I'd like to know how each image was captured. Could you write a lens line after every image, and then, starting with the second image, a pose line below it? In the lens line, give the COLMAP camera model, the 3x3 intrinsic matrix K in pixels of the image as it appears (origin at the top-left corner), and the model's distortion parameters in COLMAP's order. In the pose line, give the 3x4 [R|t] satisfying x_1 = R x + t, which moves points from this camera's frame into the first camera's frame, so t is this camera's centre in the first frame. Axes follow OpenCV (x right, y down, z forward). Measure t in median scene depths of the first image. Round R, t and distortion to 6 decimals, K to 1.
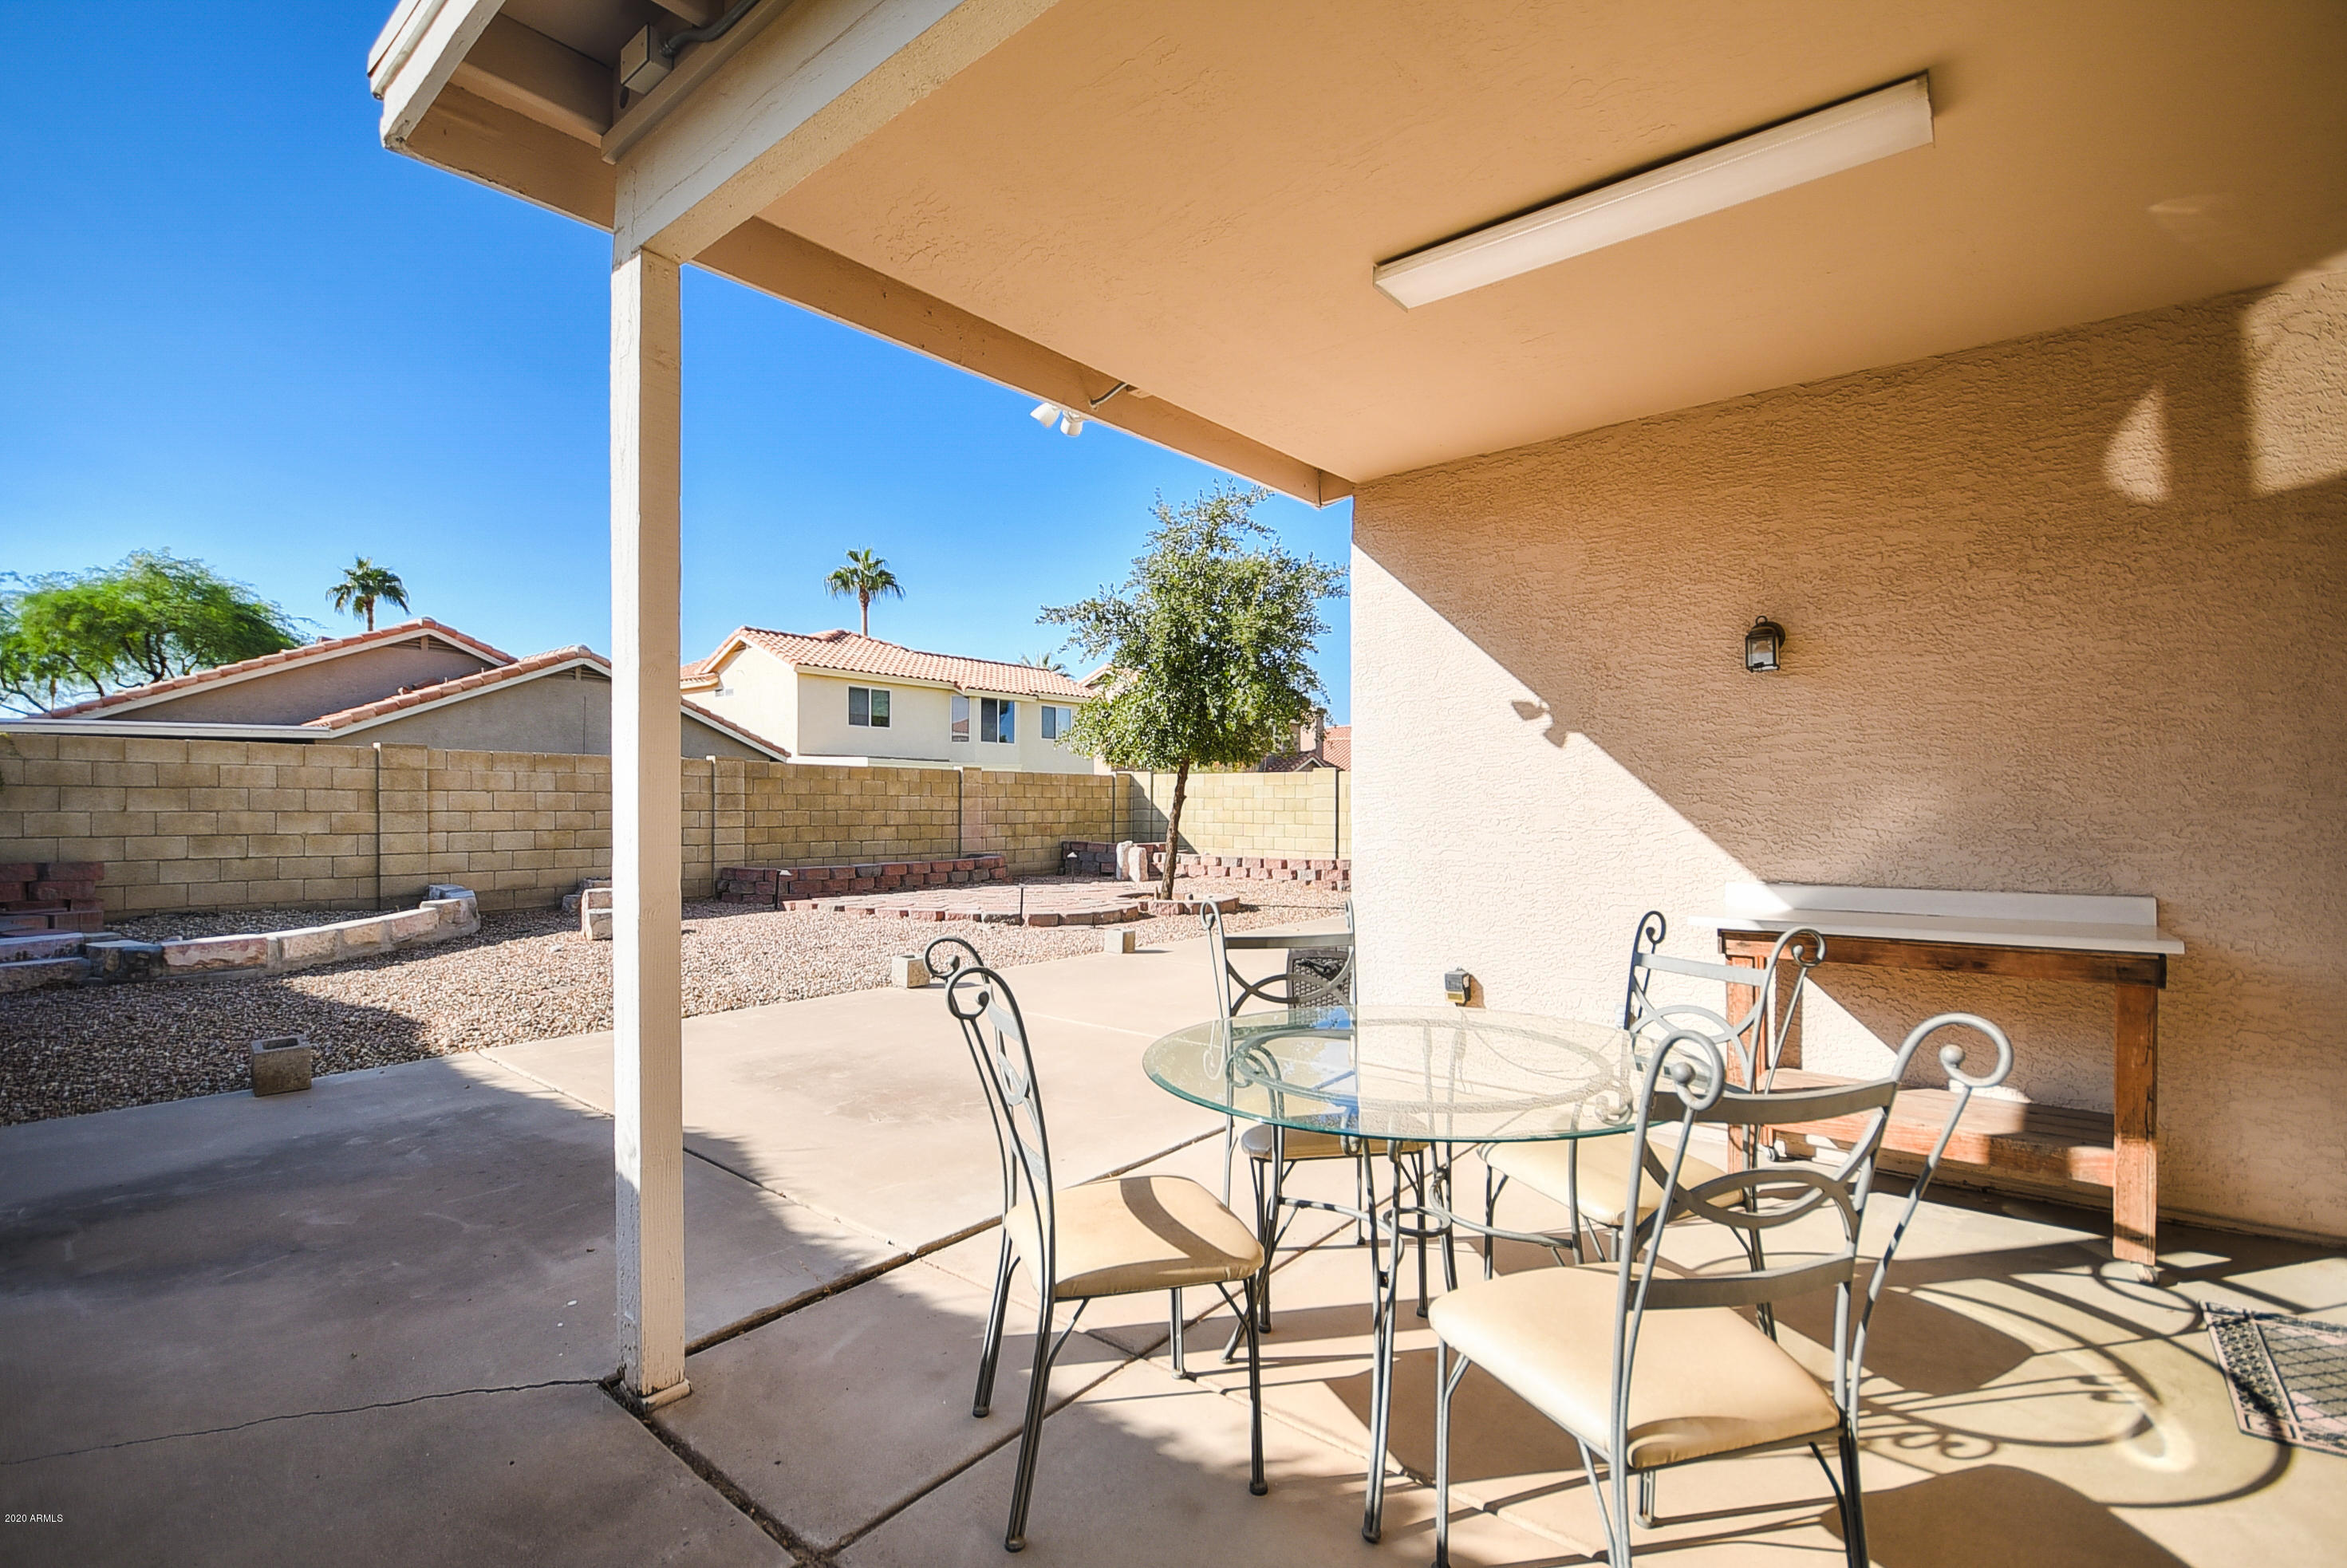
lens RADIAL K [[1036.1, 0, 1142.3], [0, 1036.1, 805.8], [0, 0, 1]] dist [-0.004763, -0.003324]
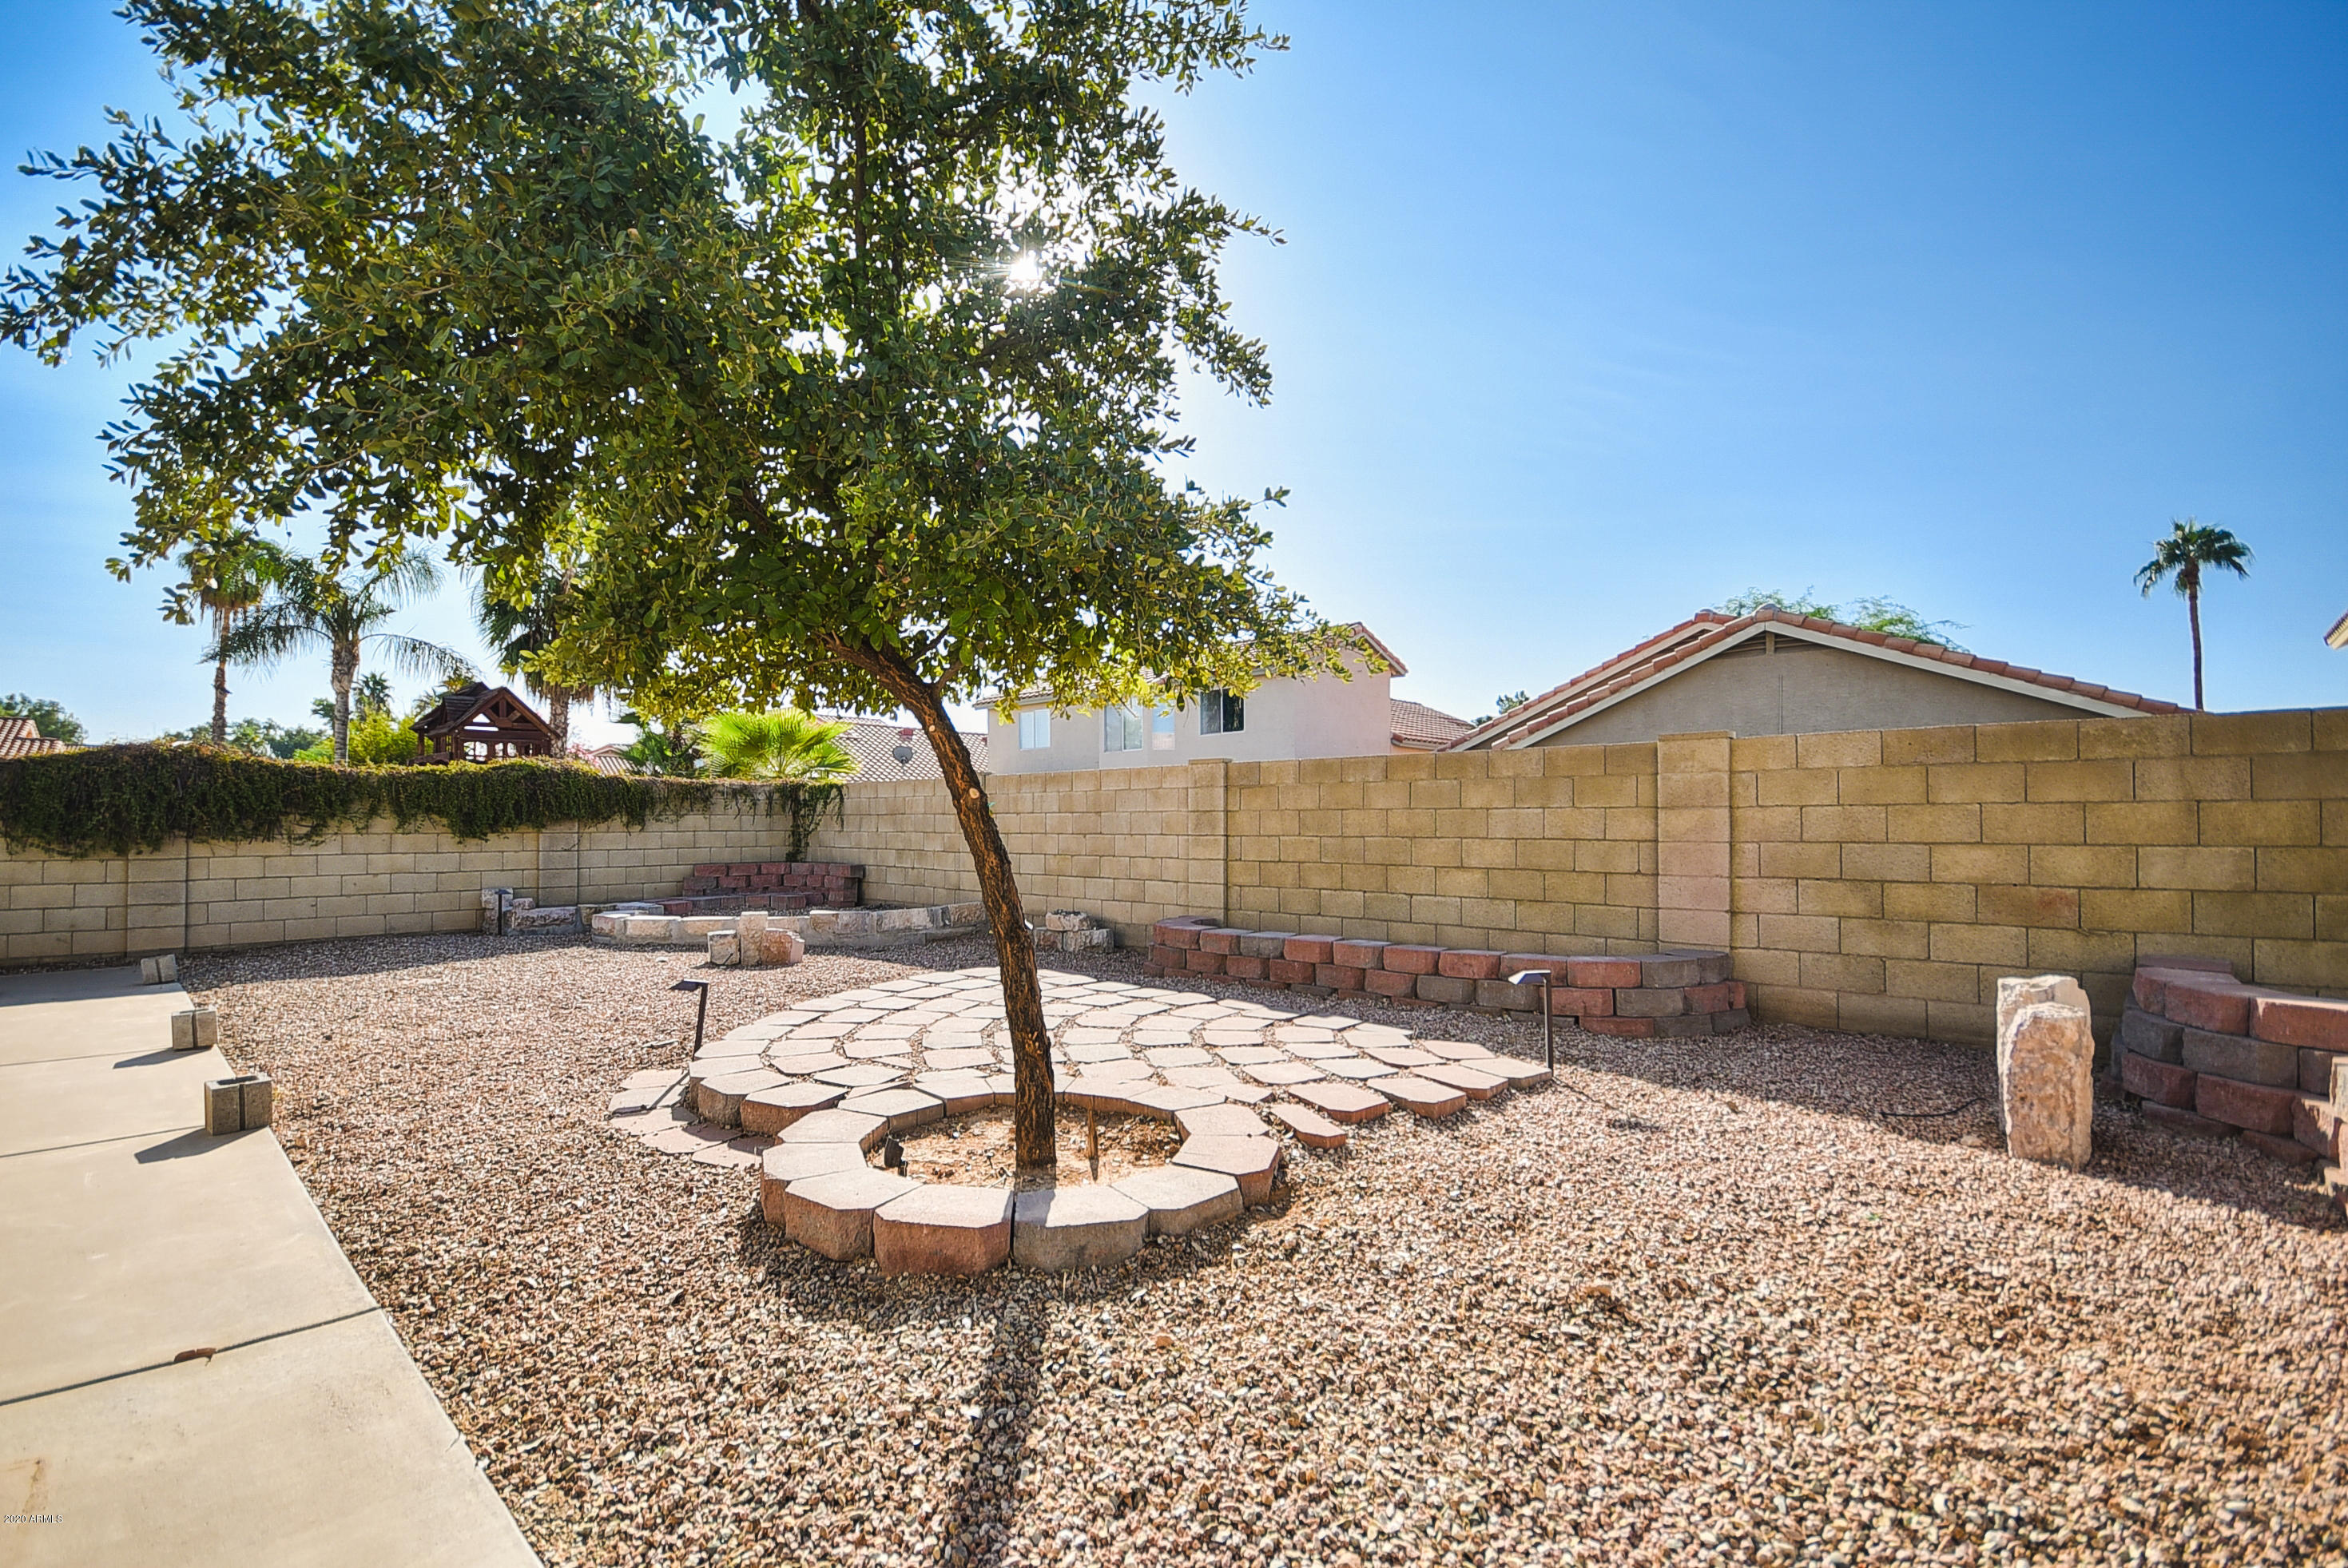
lens RADIAL K [[1036.6, 0, 1142.8], [0, 1036.6, 805.8], [0, 0, 1]] dist [-0.004763, -0.003324]
pose [[-0.071144, -0.023607, -0.997187, 0.271650], [-0.003836, 0.999719, -0.023393, 0.001101], [0.997459, 0.002160, -0.071215, 0.894574]]
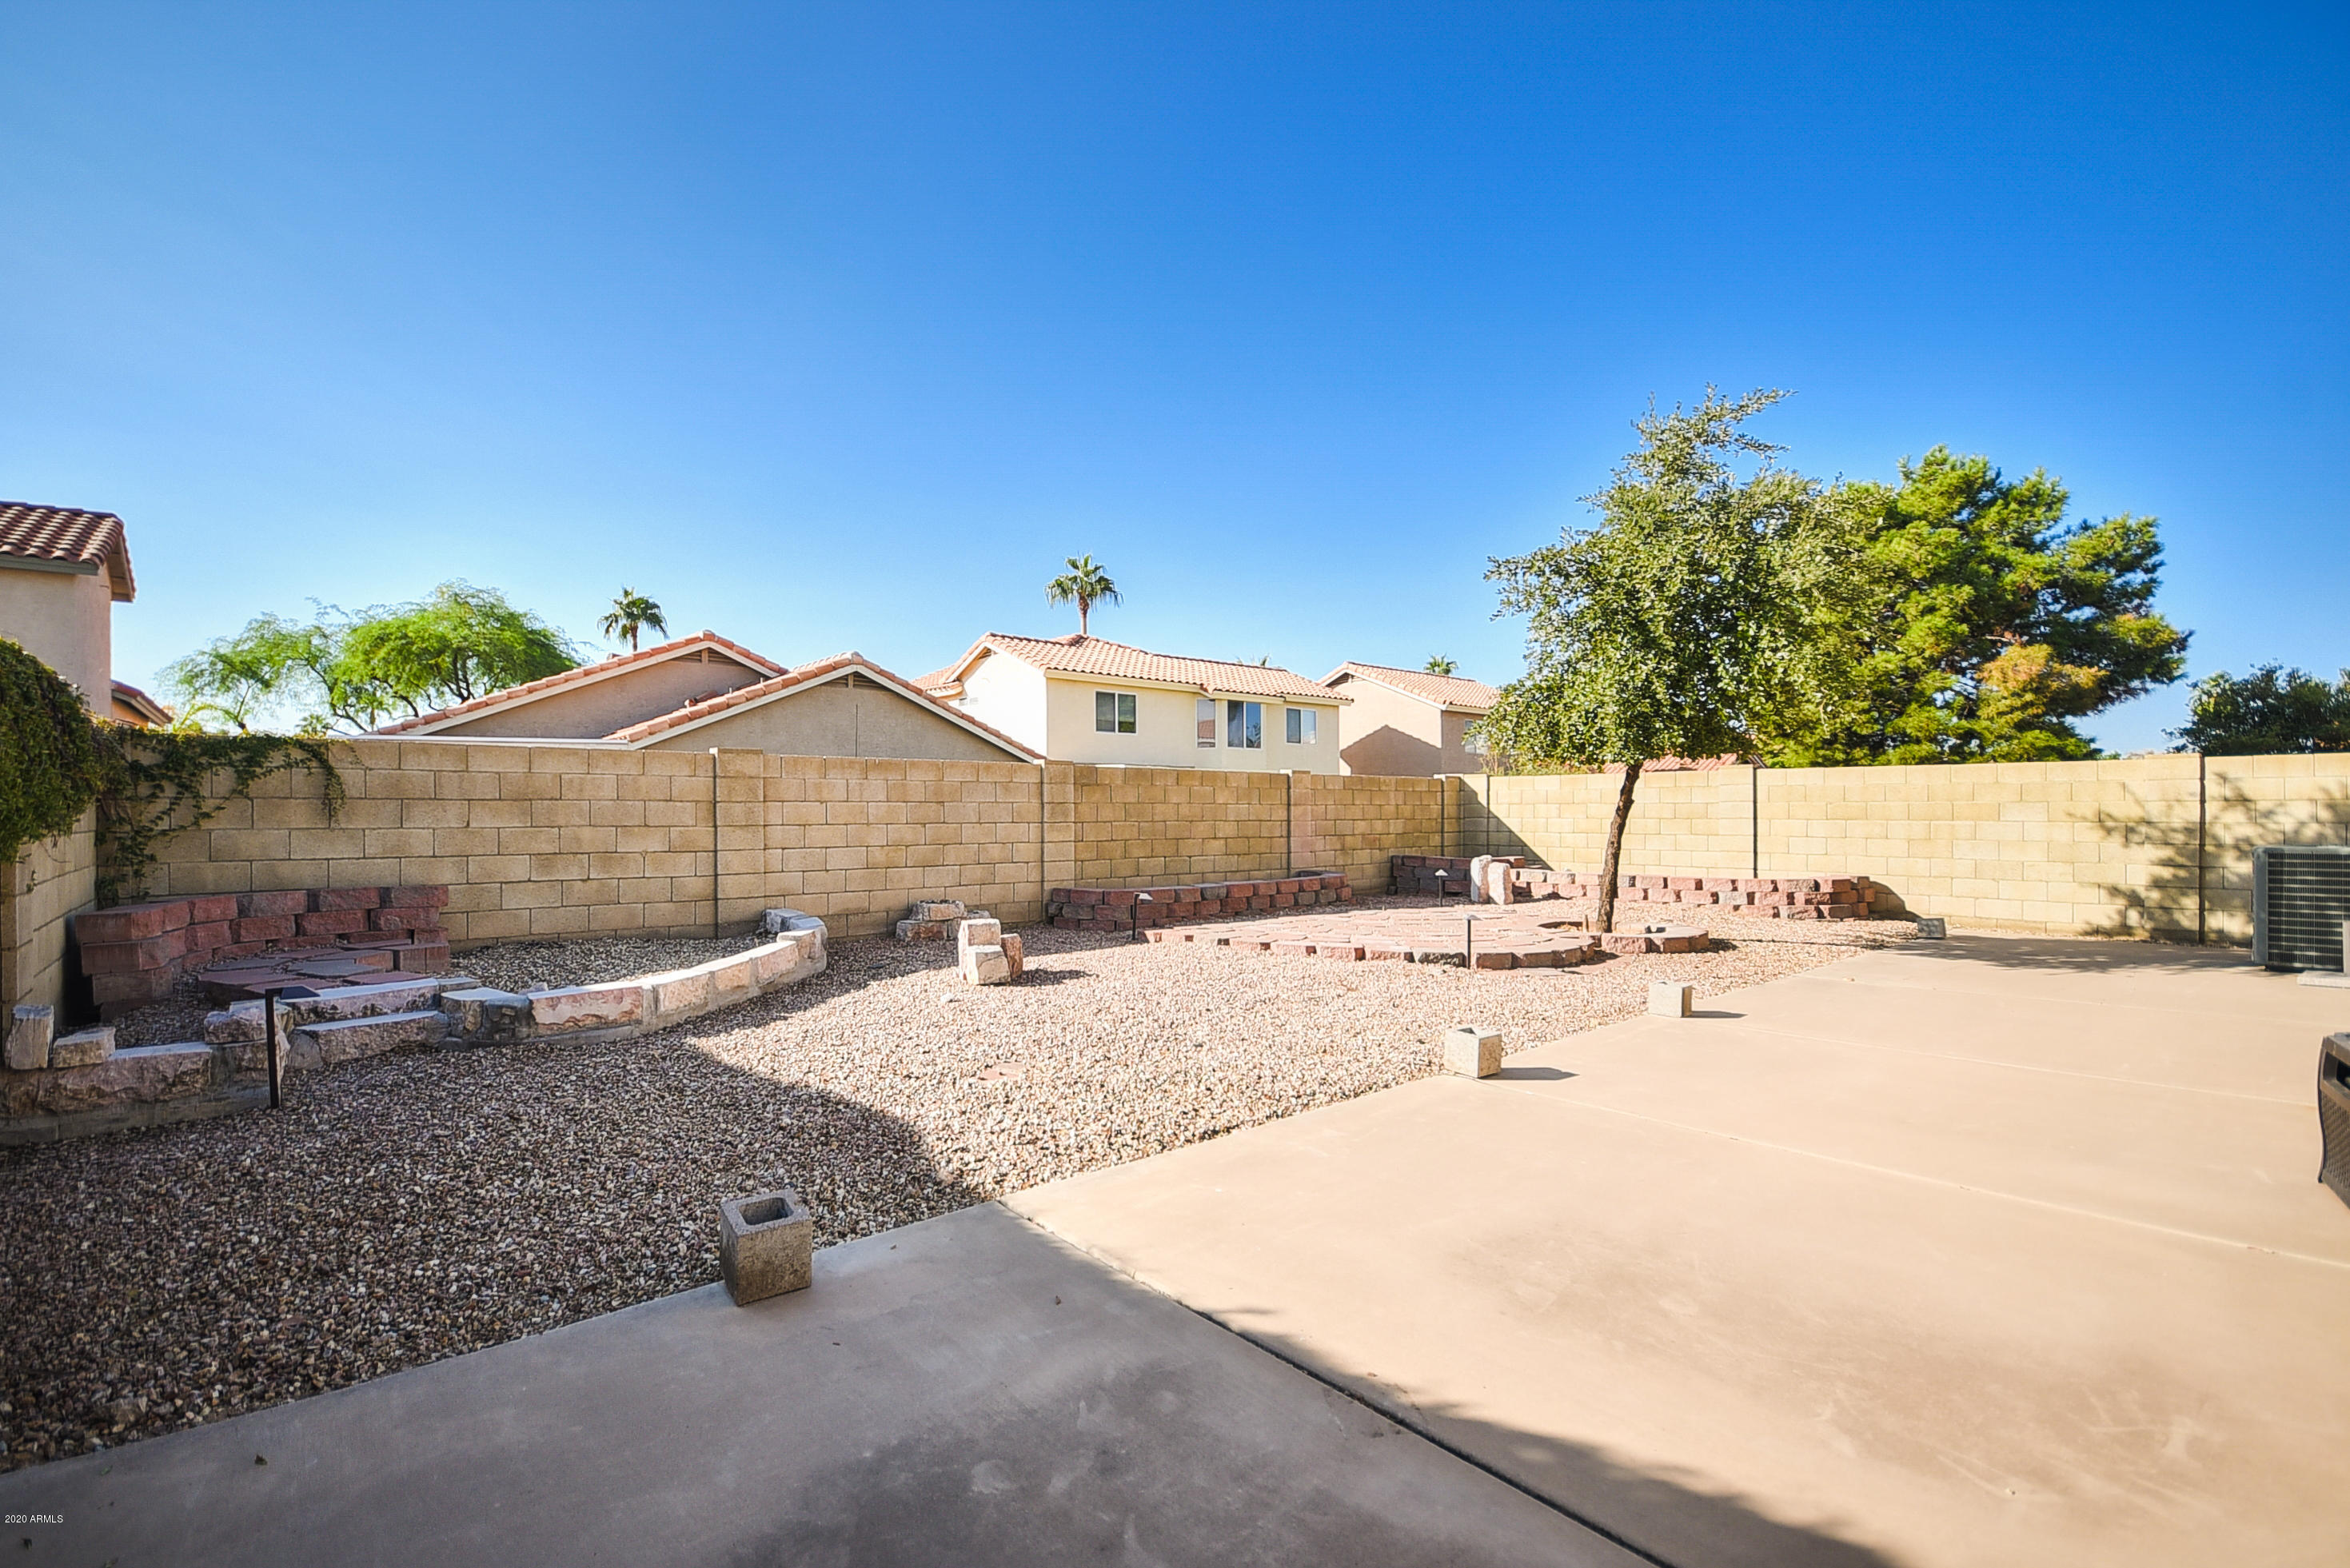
lens RADIAL K [[1039.7, 0, 1136.0], [0, 1039.7, 803.3], [0, 0, 1]] dist [-0.045595, 0.082493]
pose [[0.983969, -0.009208, -0.178101, -0.159570], [0.007209, 0.999904, -0.011866, -0.000435], [0.178193, 0.010392, 0.983941, 0.136045]]
